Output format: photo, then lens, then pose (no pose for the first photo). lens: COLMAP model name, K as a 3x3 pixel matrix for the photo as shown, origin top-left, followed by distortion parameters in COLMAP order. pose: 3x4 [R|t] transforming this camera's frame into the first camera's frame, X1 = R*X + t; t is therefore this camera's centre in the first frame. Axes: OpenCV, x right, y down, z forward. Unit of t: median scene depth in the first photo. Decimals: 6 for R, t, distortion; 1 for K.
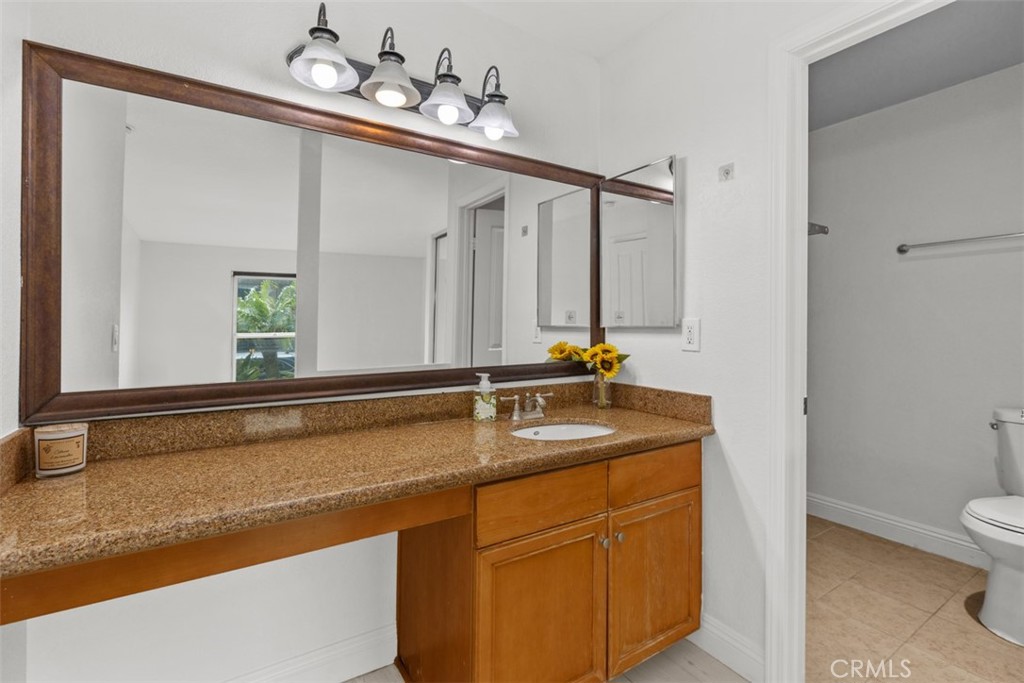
lens RADIAL K [[466.0, 0, 506.9], [0, 466.0, 337.3], [0, 0, 1]] dist [0.003106, -0.000768]
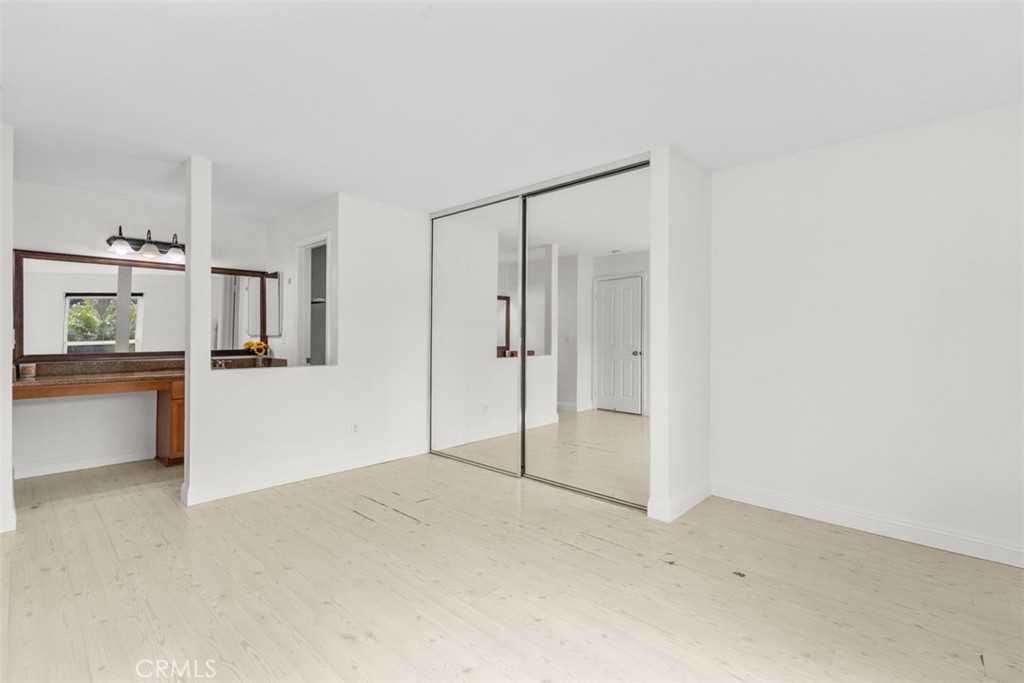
lens RADIAL K [[466.0, 0, 507.9], [0, 466.0, 337.9], [0, 0, 1]] dist [0.003106, -0.000768]
pose [[0.968218, -0.003459, 0.250085, 0.803378], [0.007972, 0.999823, -0.017035, 0.042390], [-0.249981, 0.018487, 0.968074, -1.610030]]
